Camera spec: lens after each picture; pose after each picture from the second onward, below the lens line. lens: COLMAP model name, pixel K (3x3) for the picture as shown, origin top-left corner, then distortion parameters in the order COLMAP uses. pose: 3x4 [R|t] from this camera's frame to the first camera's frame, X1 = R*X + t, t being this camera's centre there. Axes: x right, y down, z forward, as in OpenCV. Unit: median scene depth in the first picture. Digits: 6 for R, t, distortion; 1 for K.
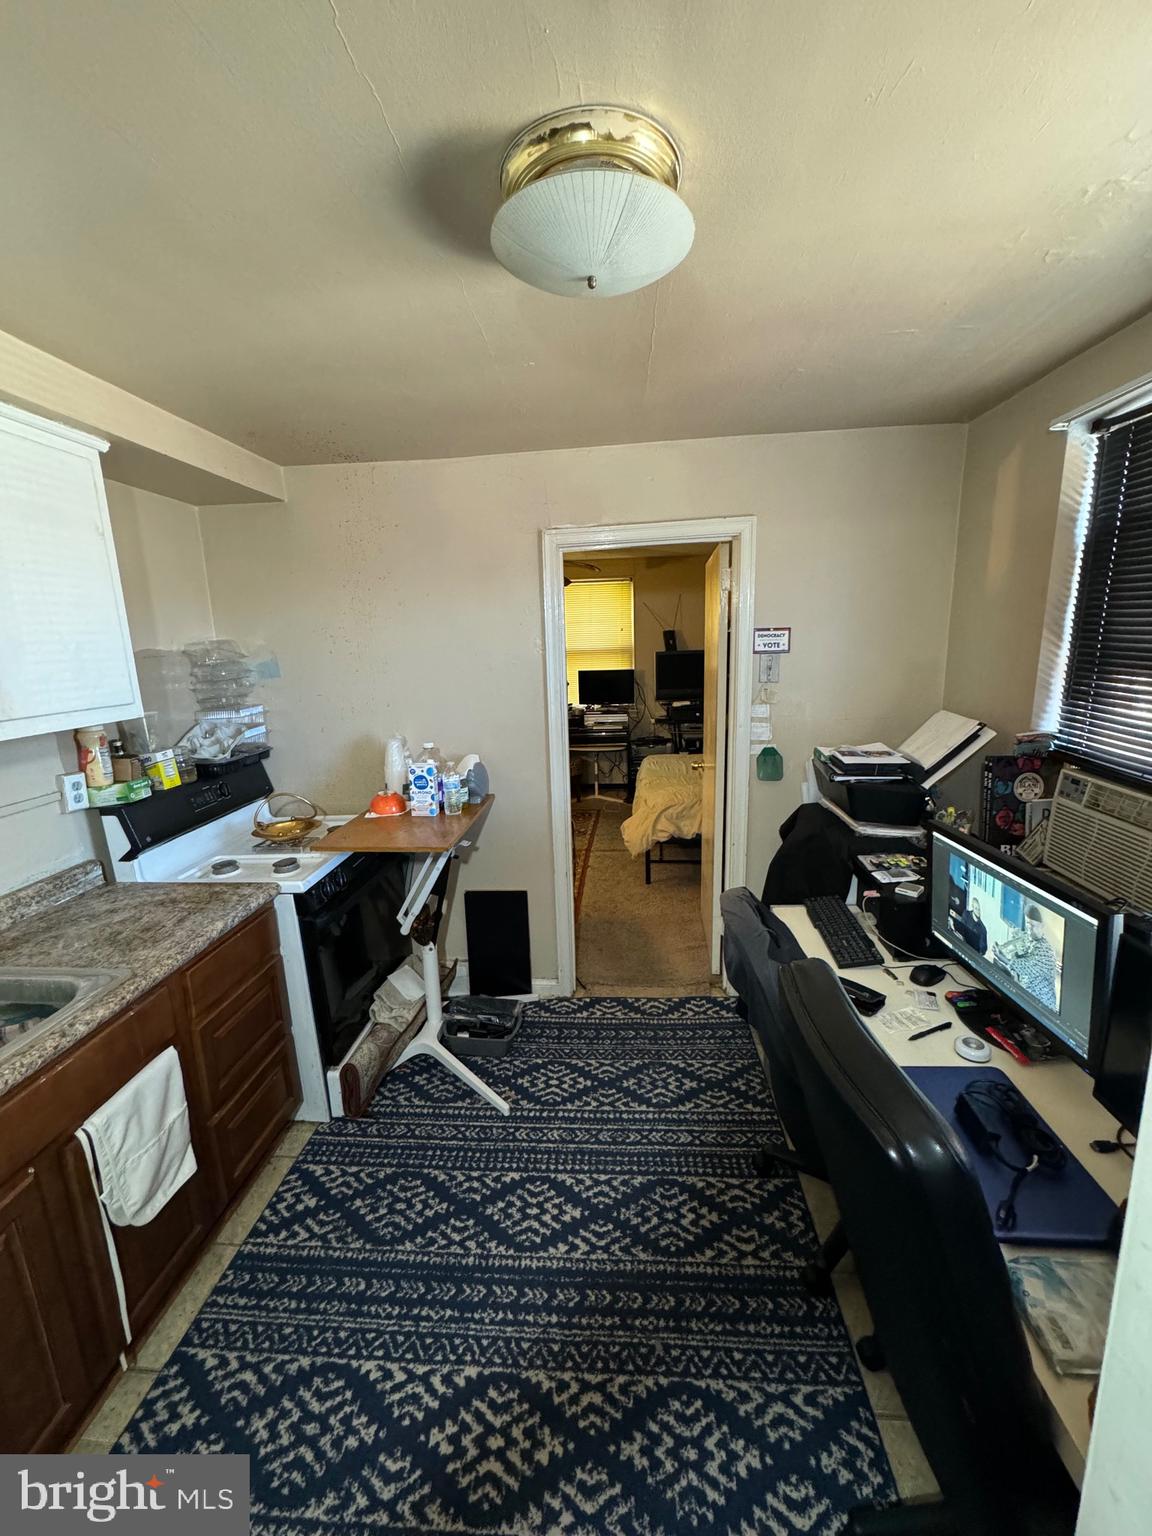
lens RADIAL K [[616.6, 0, 577.2], [0, 616.6, 770.1], [0, 0, 1]] dist [-0.000092, -0.000177]
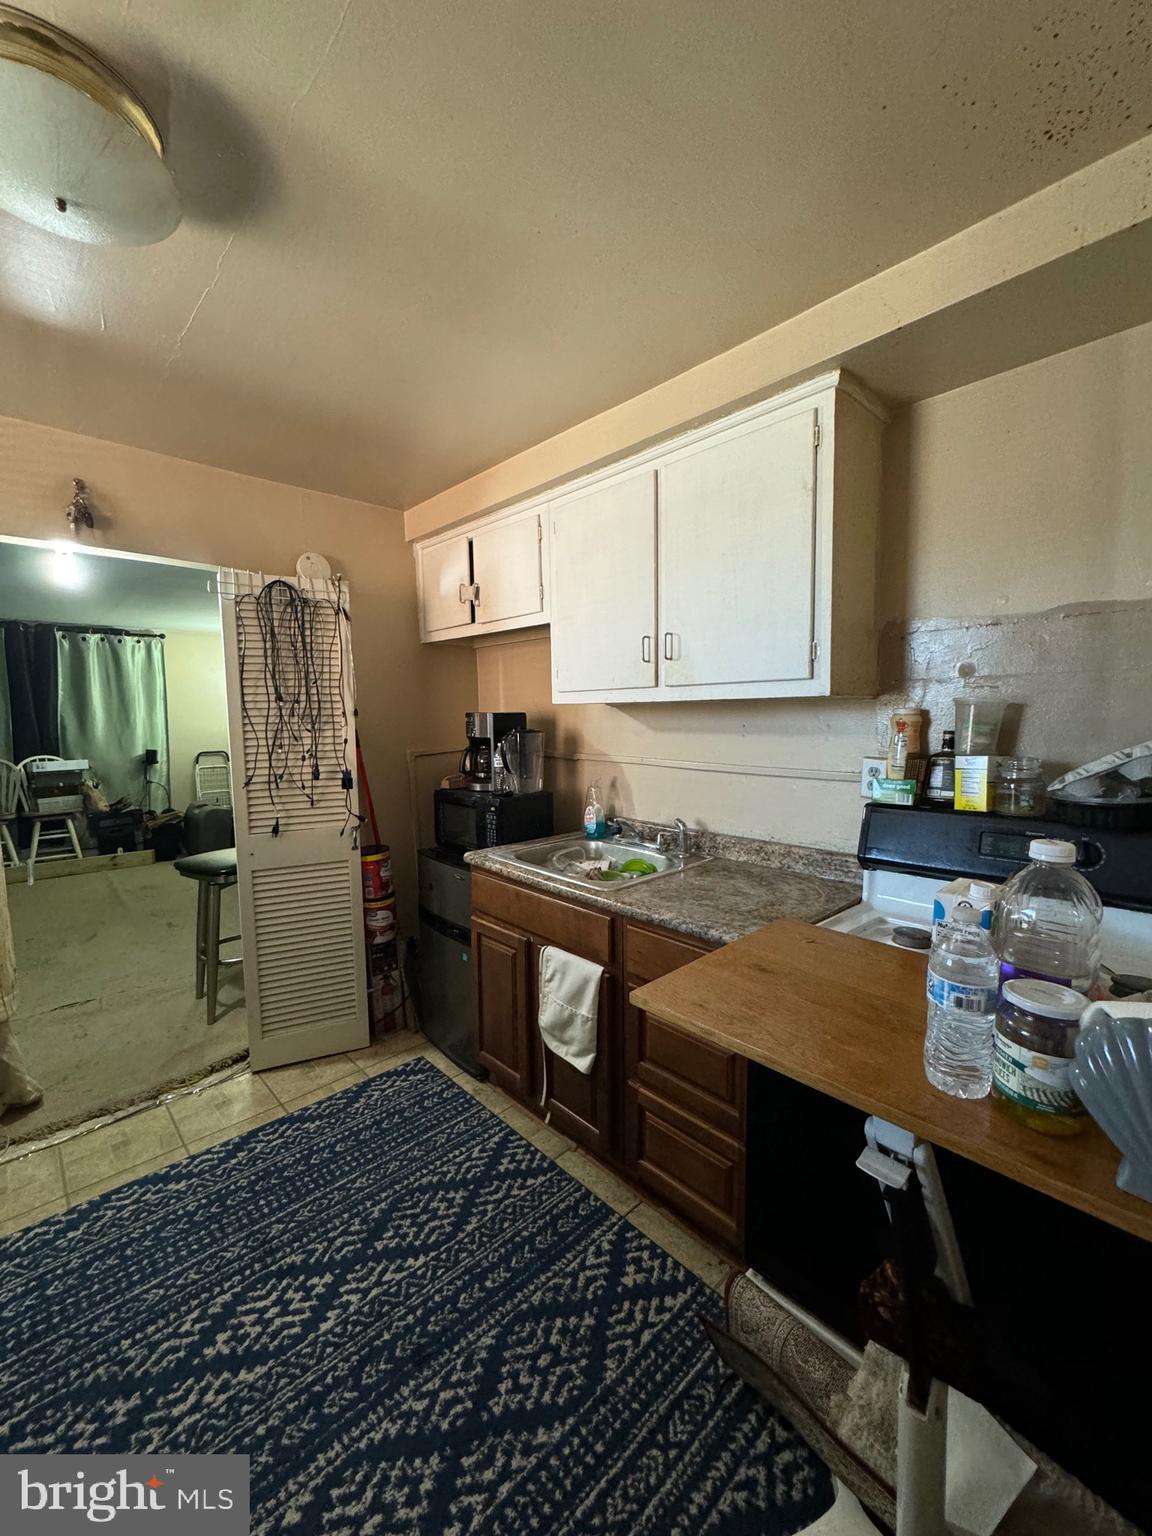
lens RADIAL K [[616.6, 0, 578.8], [0, 616.6, 770.2], [0, 0, 1]] dist [-0.000092, -0.000177]
pose [[-0.675349, 0.106780, -0.729728, 0.153501], [-0.116304, 0.961662, 0.248355, -0.164411], [0.728270, 0.252596, -0.637038, 1.373338]]
